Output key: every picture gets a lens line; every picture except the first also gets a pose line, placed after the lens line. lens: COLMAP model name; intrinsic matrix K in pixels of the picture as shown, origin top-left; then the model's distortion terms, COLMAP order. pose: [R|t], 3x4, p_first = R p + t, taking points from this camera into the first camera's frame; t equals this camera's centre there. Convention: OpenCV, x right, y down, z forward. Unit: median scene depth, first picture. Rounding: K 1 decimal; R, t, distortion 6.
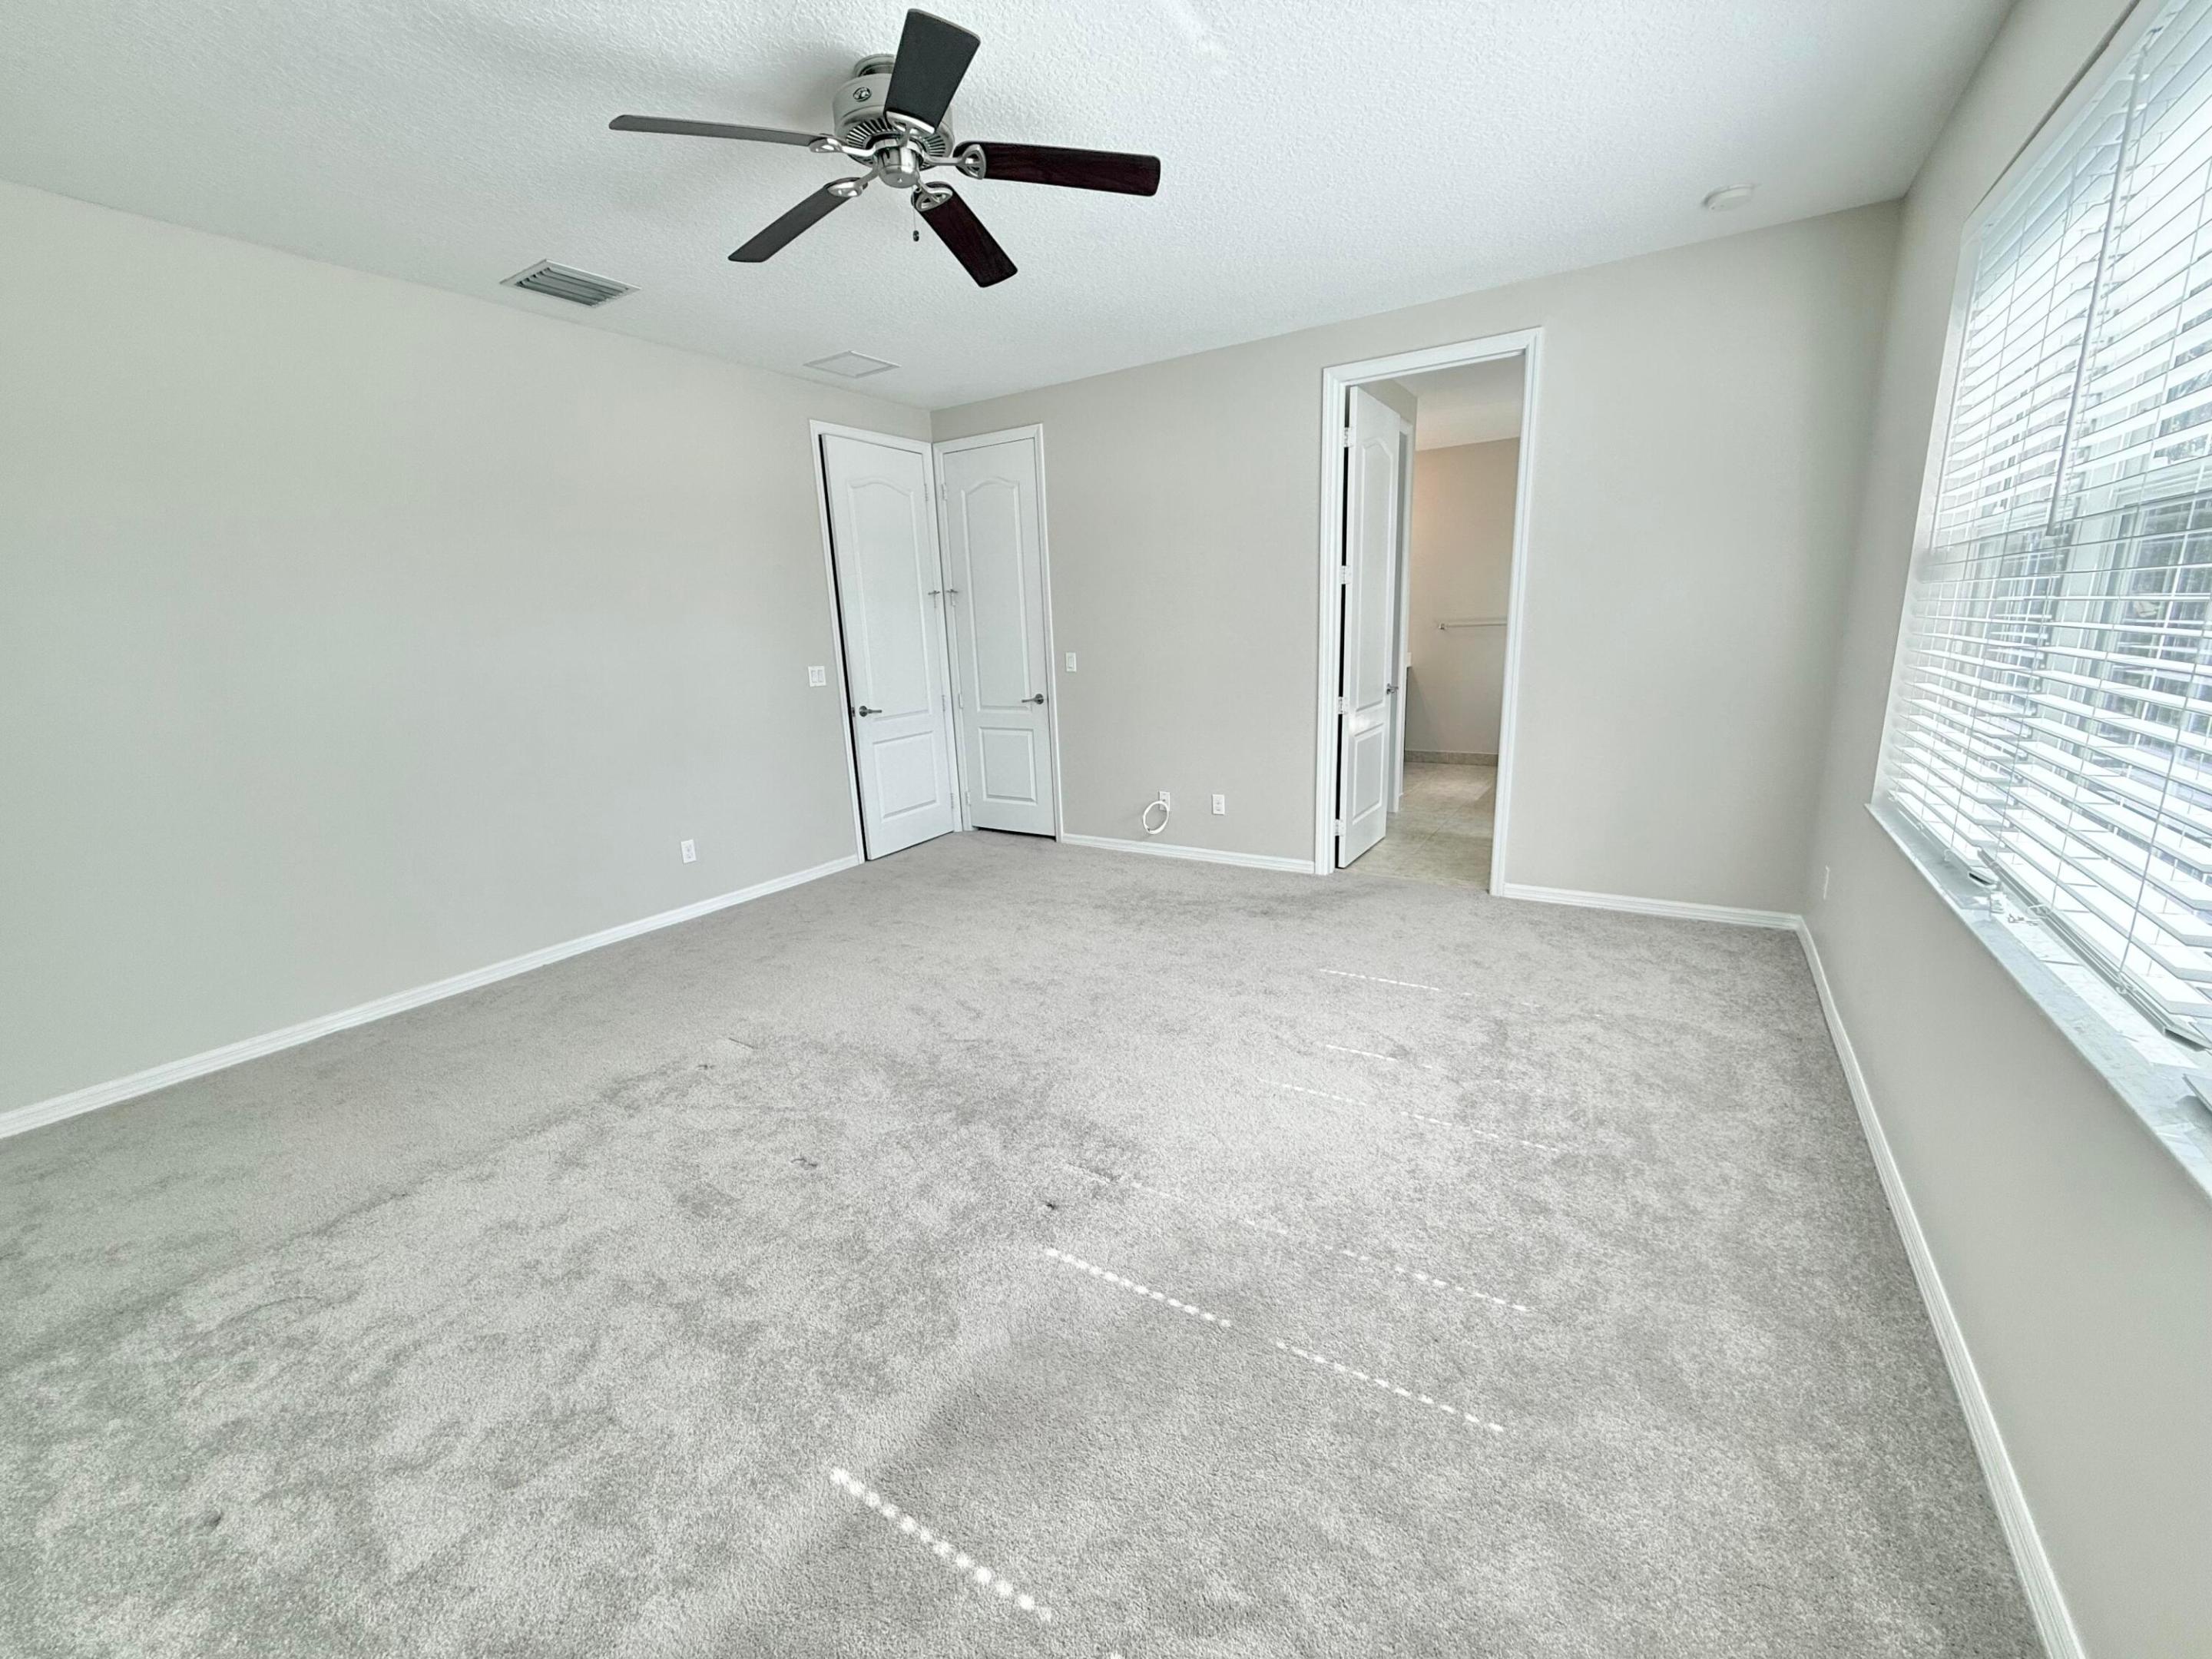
lens RADIAL K [[885.2, 0, 1102.3], [0, 885.2, 830.9], [0, 0, 1]] dist [0.001466, 0.000347]
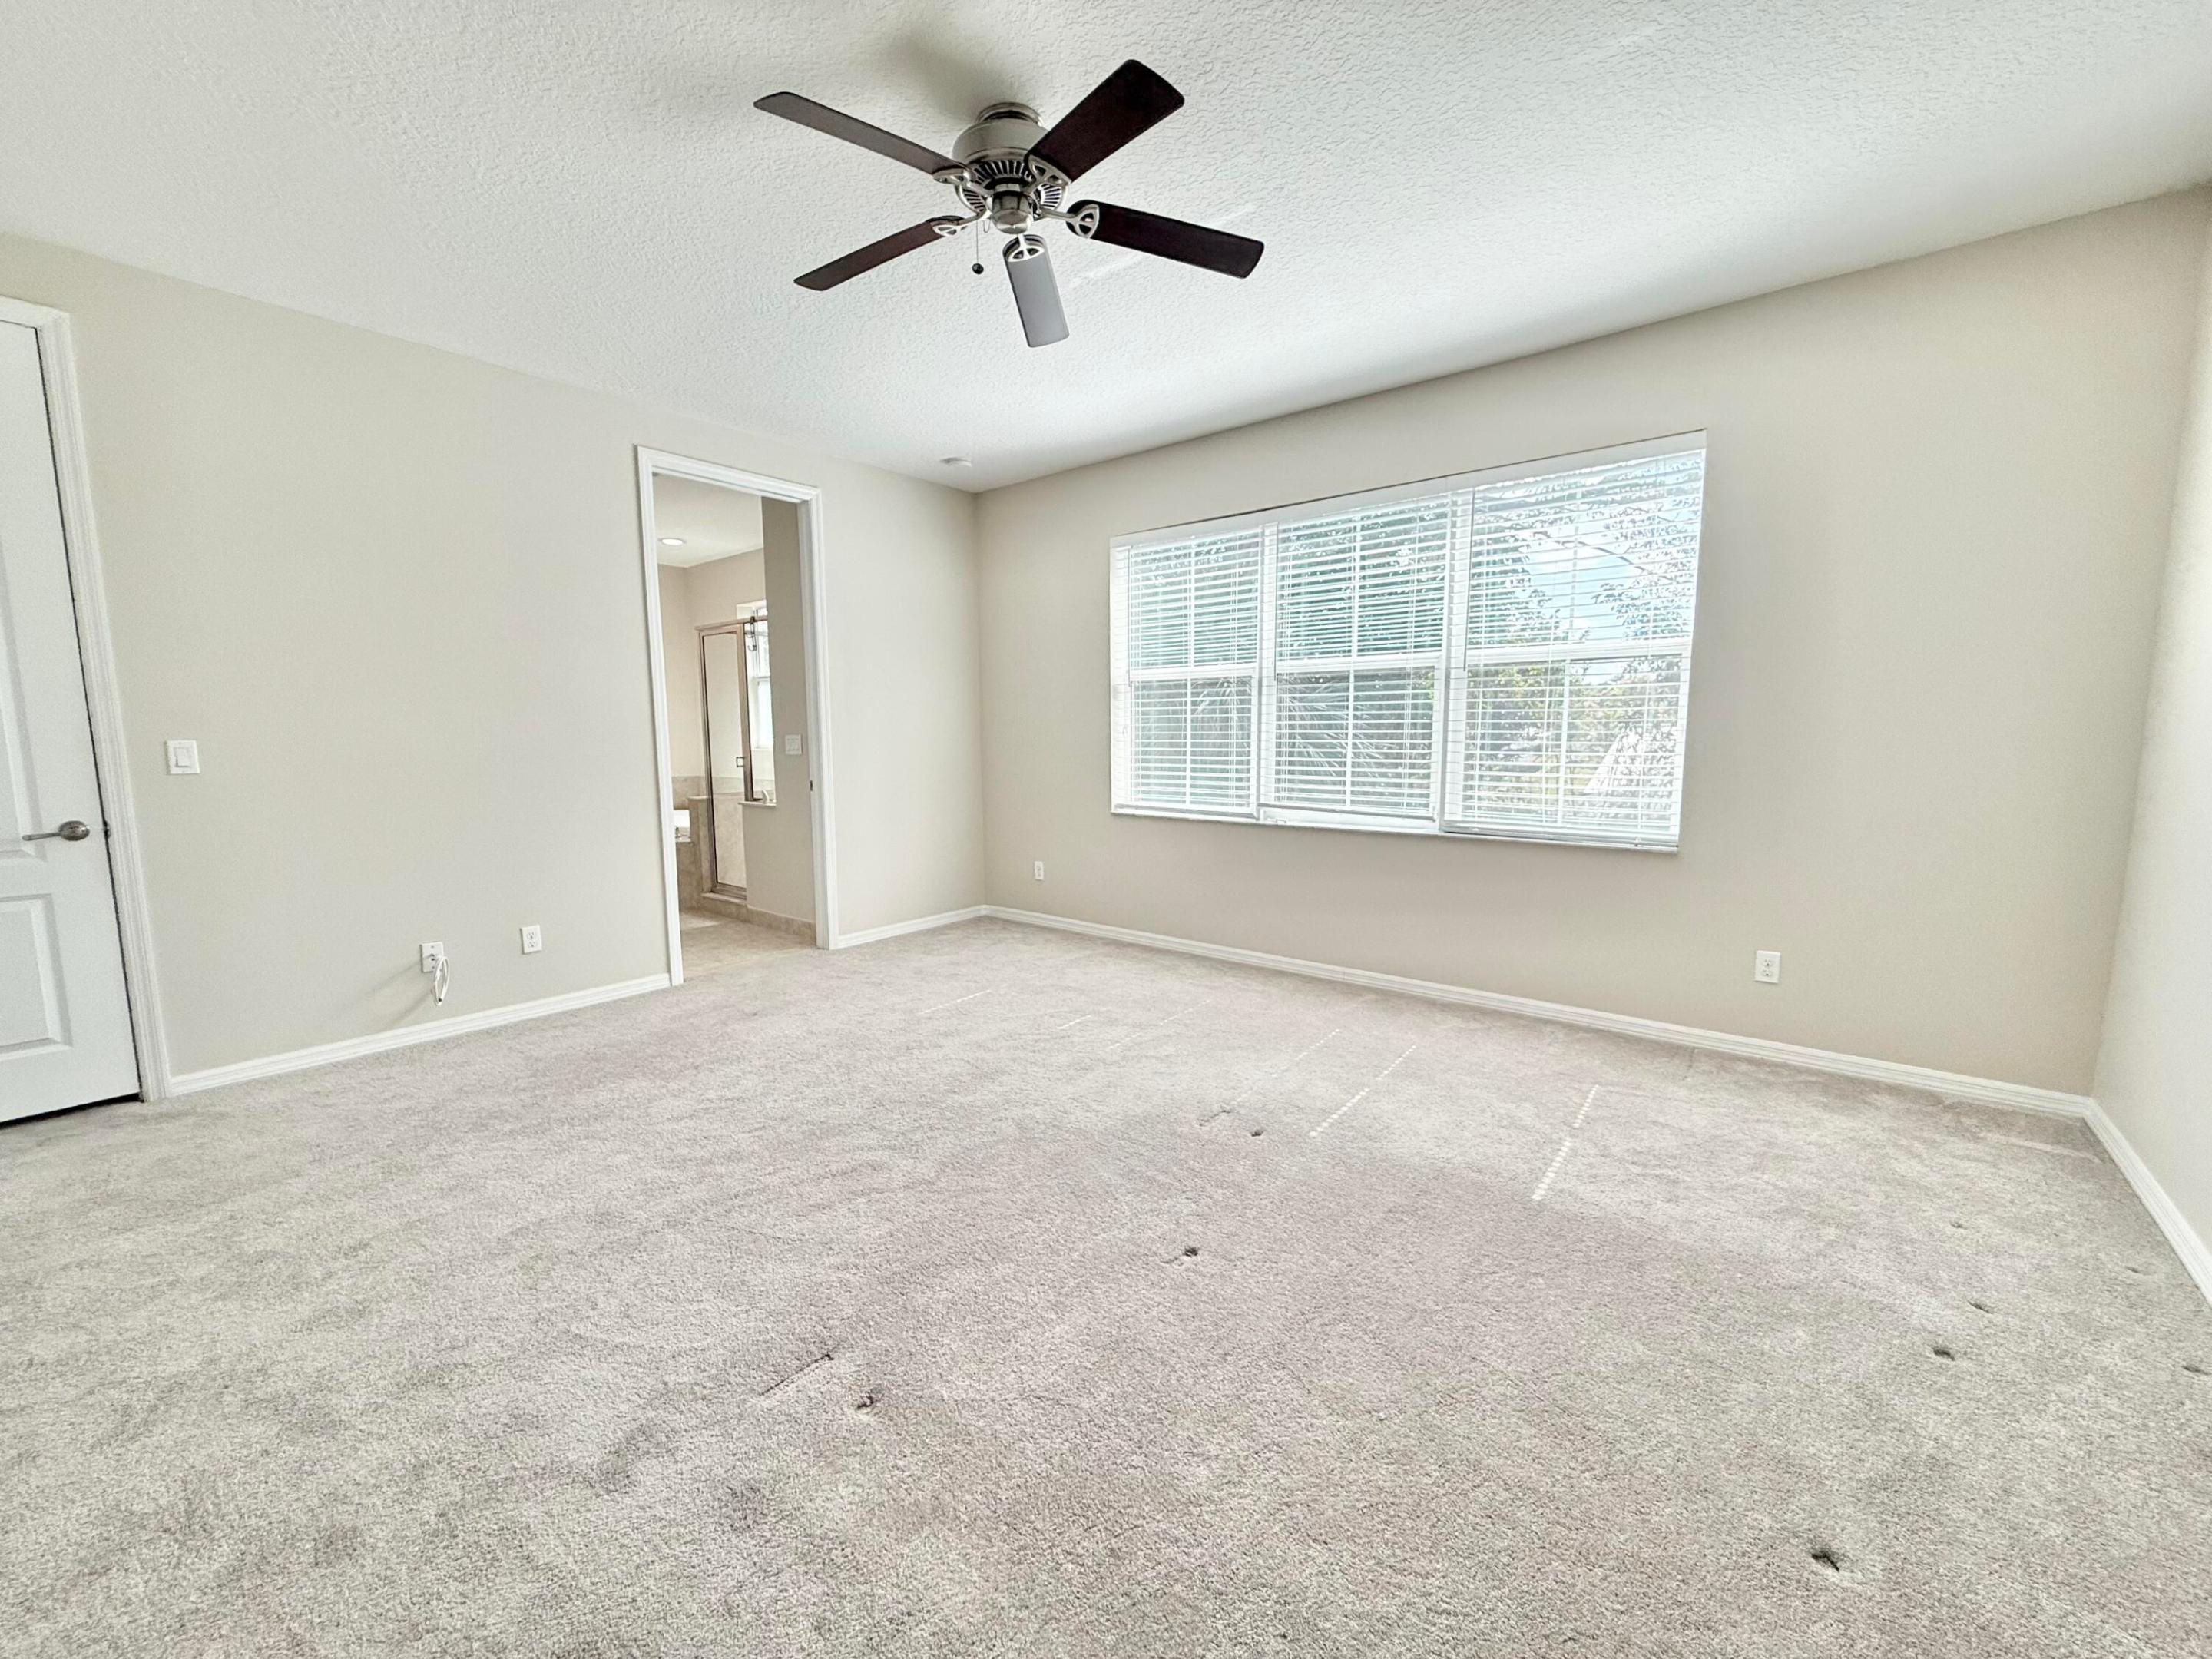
lens RADIAL K [[879.8, 0, 1101.0], [0, 879.8, 833.6], [0, 0, 1]] dist [0.000725, -0.000417]
pose [[0.113631, -0.075328, 0.990663, -0.643747], [0.227814, 0.972530, 0.047818, -0.049496], [-0.967052, 0.220253, 0.127671, 0.481948]]
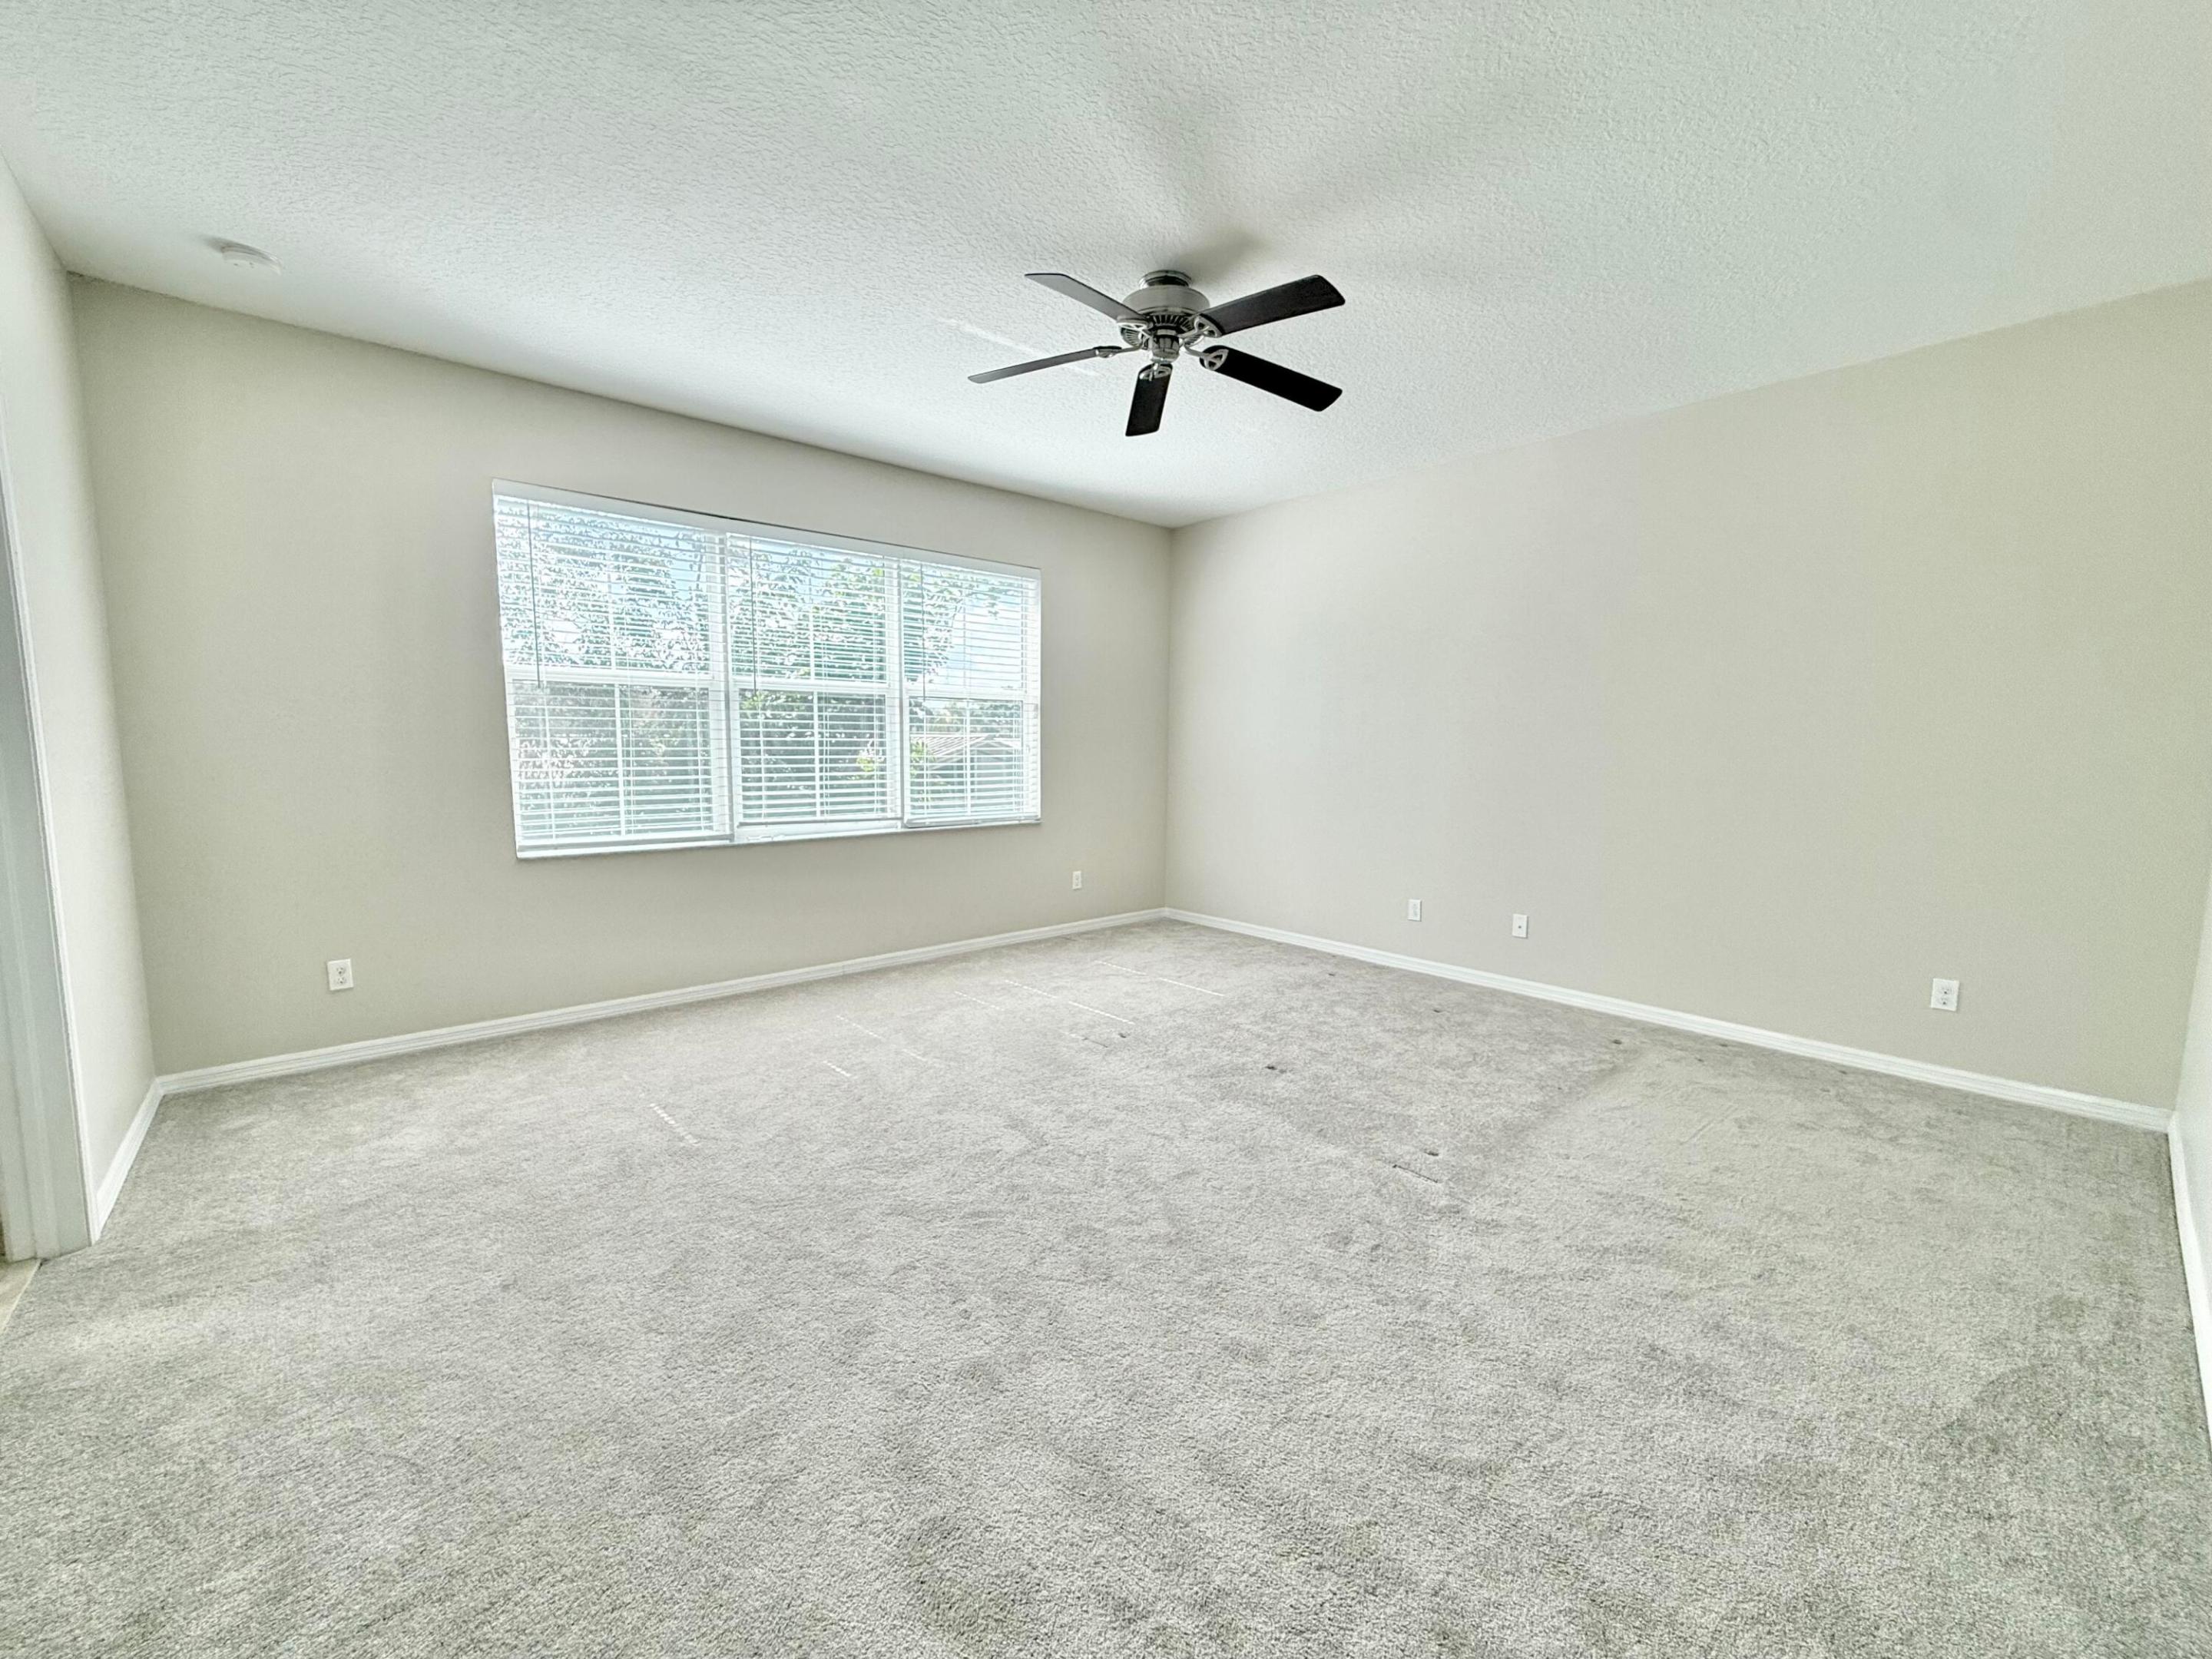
lens RADIAL K [[885.2, 0, 1102.3], [0, 885.2, 830.9], [0, 0, 1]] dist [0.001466, 0.000347]
pose [[-0.959508, 0.020713, 0.280918, -0.262162], [0.106809, 0.949569, 0.294805, -0.235150], [-0.260645, 0.312872, -0.913332, 1.239208]]
